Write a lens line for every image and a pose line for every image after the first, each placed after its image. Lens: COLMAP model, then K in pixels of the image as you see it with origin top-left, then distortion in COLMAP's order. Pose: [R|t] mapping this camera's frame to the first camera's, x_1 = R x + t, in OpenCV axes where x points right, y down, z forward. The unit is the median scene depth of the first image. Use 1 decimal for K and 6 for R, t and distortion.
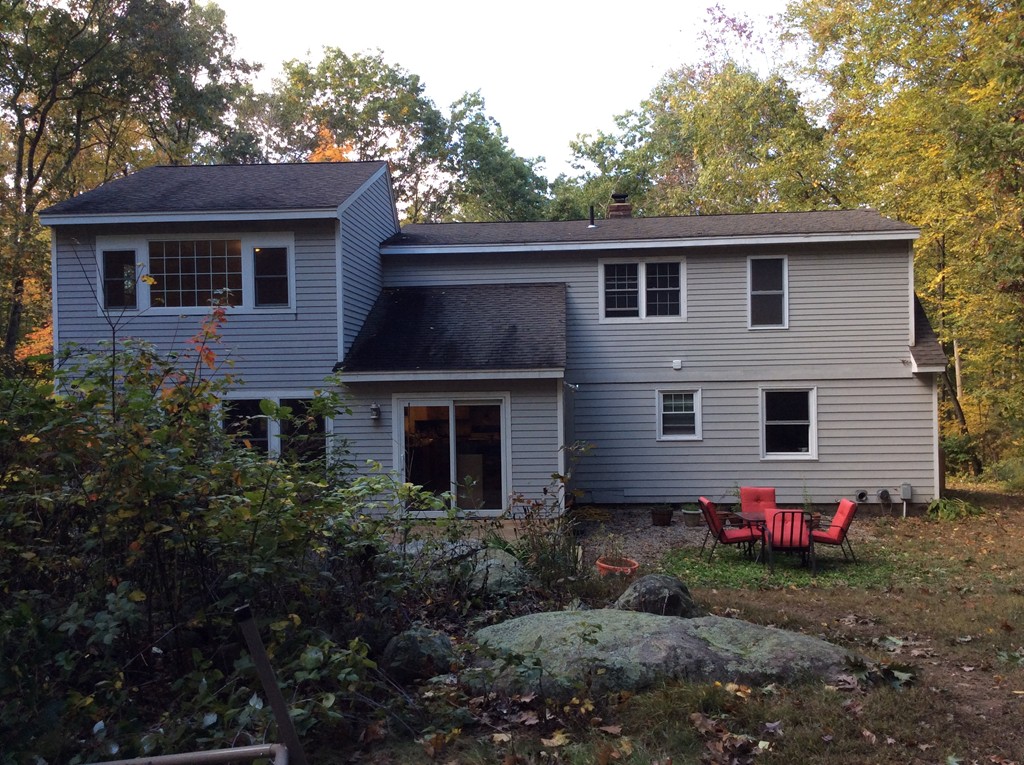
lens RADIAL K [[921.4, 0, 510.5], [0, 921.4, 381.8], [0, 0, 1]] dist [0.039170, -0.010016]
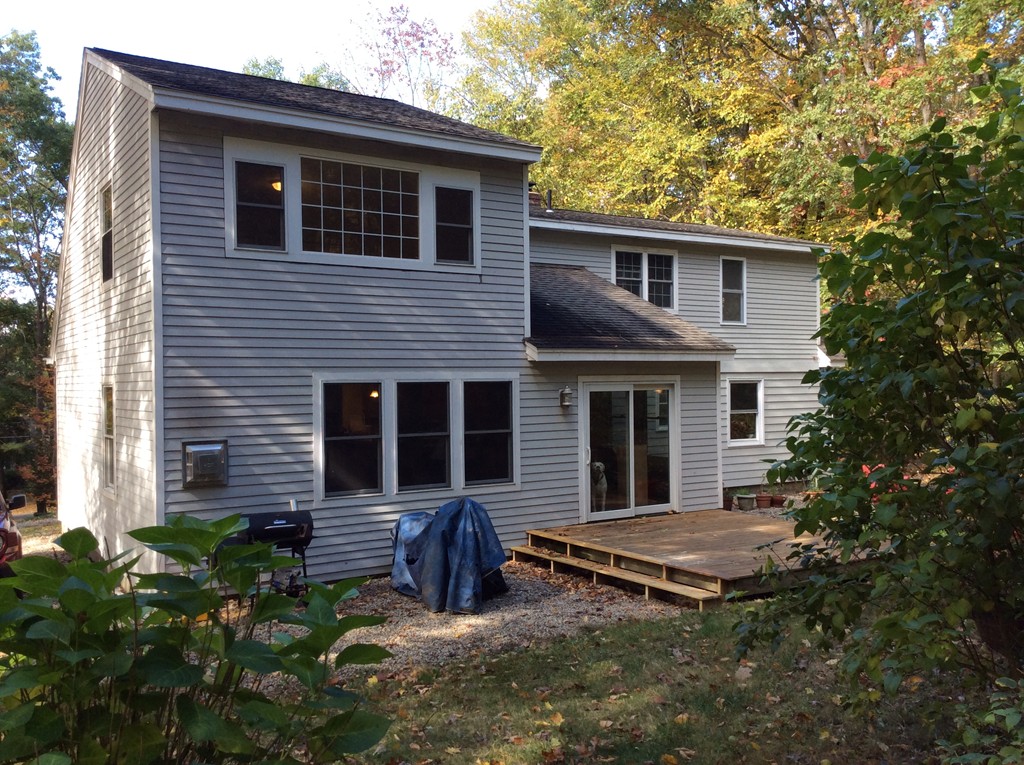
lens RADIAL K [[921.4, 0, 510.0], [0, 921.4, 385.0], [0, 0, 1]] dist [0.039170, -0.010016]
pose [[0.805919, 0.005568, 0.592000, -0.646344], [0.003333, 0.999897, -0.013942, 0.030723], [-0.592017, 0.013209, 0.805817, 0.326256]]
